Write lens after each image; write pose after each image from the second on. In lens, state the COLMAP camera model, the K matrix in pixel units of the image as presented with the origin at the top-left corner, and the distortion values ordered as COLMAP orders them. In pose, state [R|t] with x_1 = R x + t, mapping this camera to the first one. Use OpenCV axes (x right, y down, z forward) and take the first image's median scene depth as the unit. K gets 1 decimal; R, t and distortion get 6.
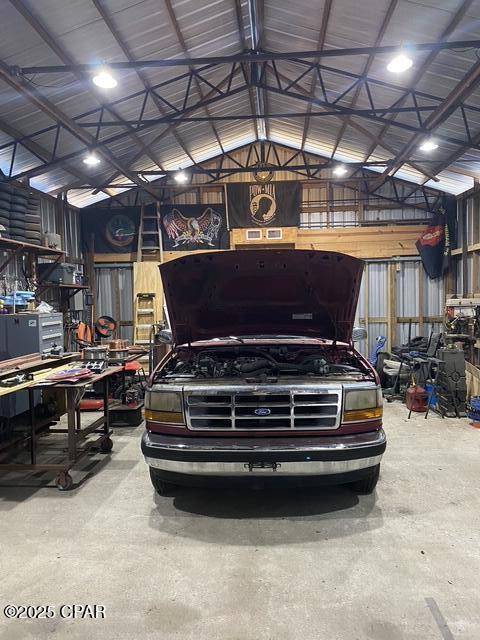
lens RADIAL K [[493.7, 0, 240.0], [0, 493.7, 320.0], [0, 0, 1]] dist [0.019709, -0.008107]
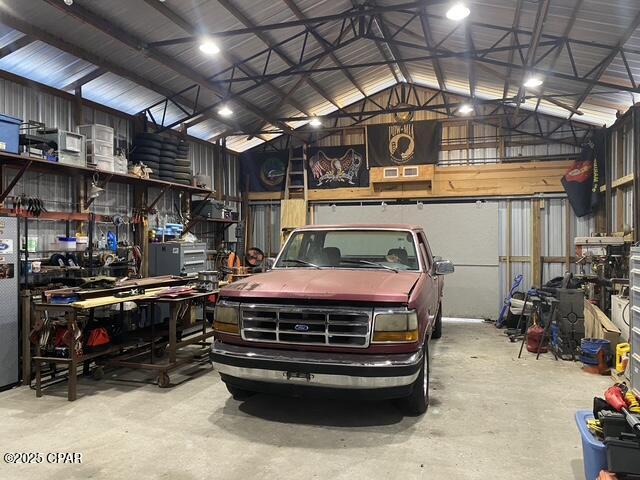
lens RADIAL K [[493.7, 0, 320.0], [0, 493.7, 240.0], [0, 0, 1]] dist [0.019709, -0.008107]
pose [[0.968508, 0.018579, -0.248289, 0.159487], [-0.028438, 0.998941, -0.036177, 0.010836], [0.247354, 0.042098, 0.968010, -0.040977]]
